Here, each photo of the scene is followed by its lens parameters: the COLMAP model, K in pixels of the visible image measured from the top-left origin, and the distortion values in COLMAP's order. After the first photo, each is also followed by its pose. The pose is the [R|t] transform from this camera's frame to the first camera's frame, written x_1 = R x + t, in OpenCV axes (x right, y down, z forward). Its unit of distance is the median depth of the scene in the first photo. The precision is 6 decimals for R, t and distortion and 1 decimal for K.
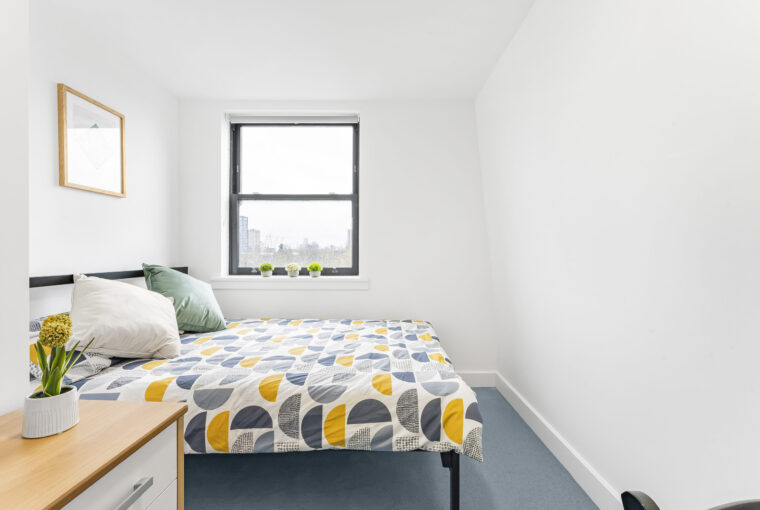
lens RADIAL K [[324.9, 0, 382.2], [0, 324.9, 253.0], [0, 0, 1]] dist [-0.001563, -0.000301]
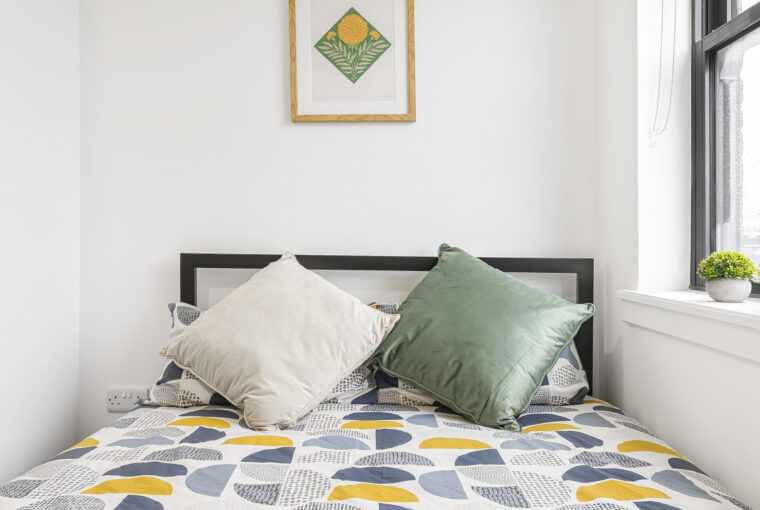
lens RADIAL K [[630.4, 0, 371.0], [0, 630.4, 242.3], [0, 0, 1]] dist [0.013708, -0.016883]
pose [[-0.032176, -0.018277, -0.999315, 0.174467], [-0.006166, 0.999817, -0.018088, 0.036704], [0.999463, 0.005580, -0.032282, 0.715894]]
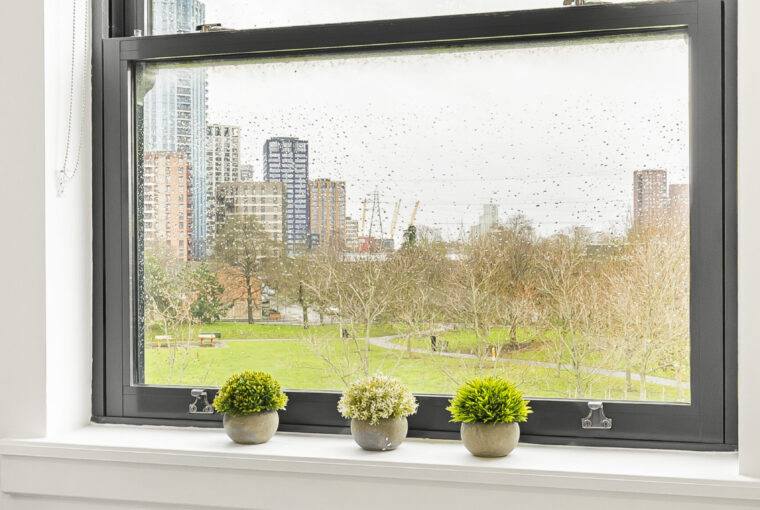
lens RADIAL K [[1108.0, 0, 377.8], [0, 1108.0, 255.2], [0, 0, 1]] dist [0.010953, 0.000000]
pose [[0.944948, -0.010749, -0.327044, -0.059291], [0.011869, 0.999929, 0.001428, -0.040058], [0.327005, -0.005231, 0.945008, 0.382296]]
